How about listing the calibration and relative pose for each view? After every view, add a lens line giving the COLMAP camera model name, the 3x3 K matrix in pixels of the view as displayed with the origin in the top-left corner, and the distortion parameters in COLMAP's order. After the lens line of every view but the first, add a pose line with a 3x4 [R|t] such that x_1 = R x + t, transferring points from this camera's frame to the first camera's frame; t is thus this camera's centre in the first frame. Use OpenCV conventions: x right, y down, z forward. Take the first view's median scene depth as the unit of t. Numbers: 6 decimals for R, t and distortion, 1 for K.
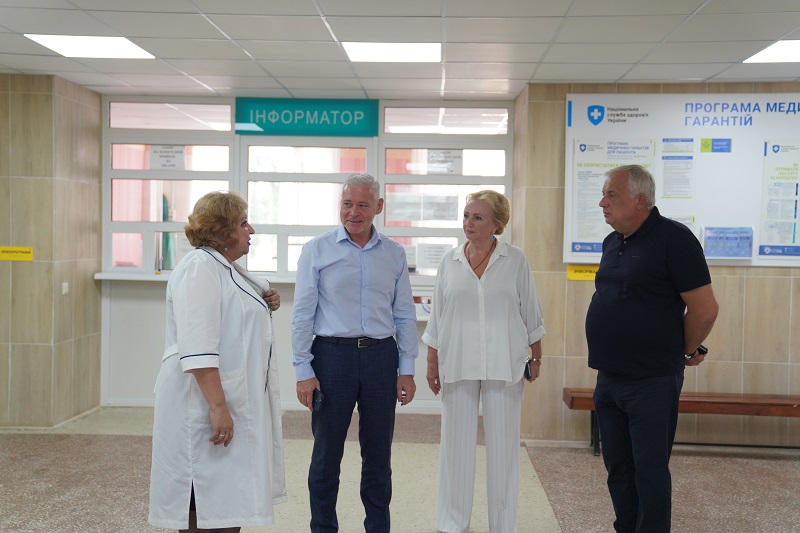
lens RADIAL K [[871.4, 0, 400.0], [0, 871.4, 266.5], [0, 0, 1]] dist [0.015183, 0.291486]
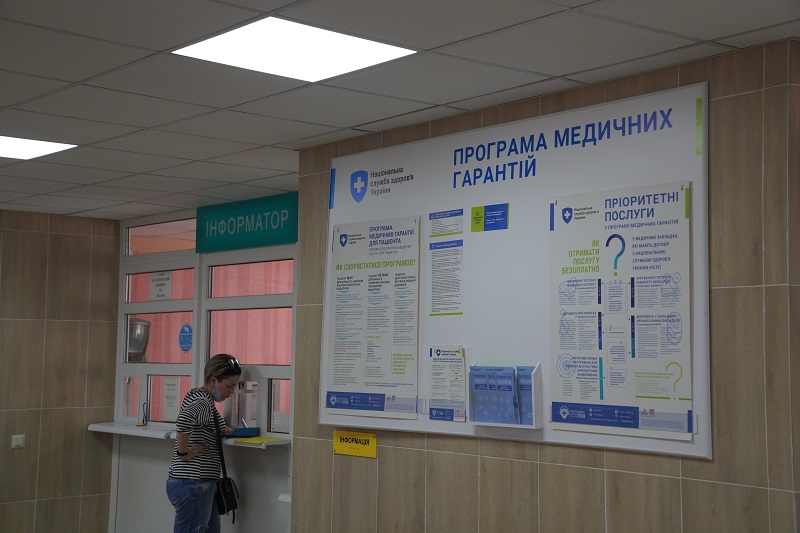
lens RADIAL K [[1211.5, 0, 400.0], [0, 1211.5, 266.5], [0, 0, 1]] dist [0.194237, 0.007361]
pose [[0.670571, -0.065292, -0.738967, 0.879236], [-0.029413, 0.992996, -0.114428, -0.018792], [0.741262, 0.098467, 0.663953, 0.455575]]
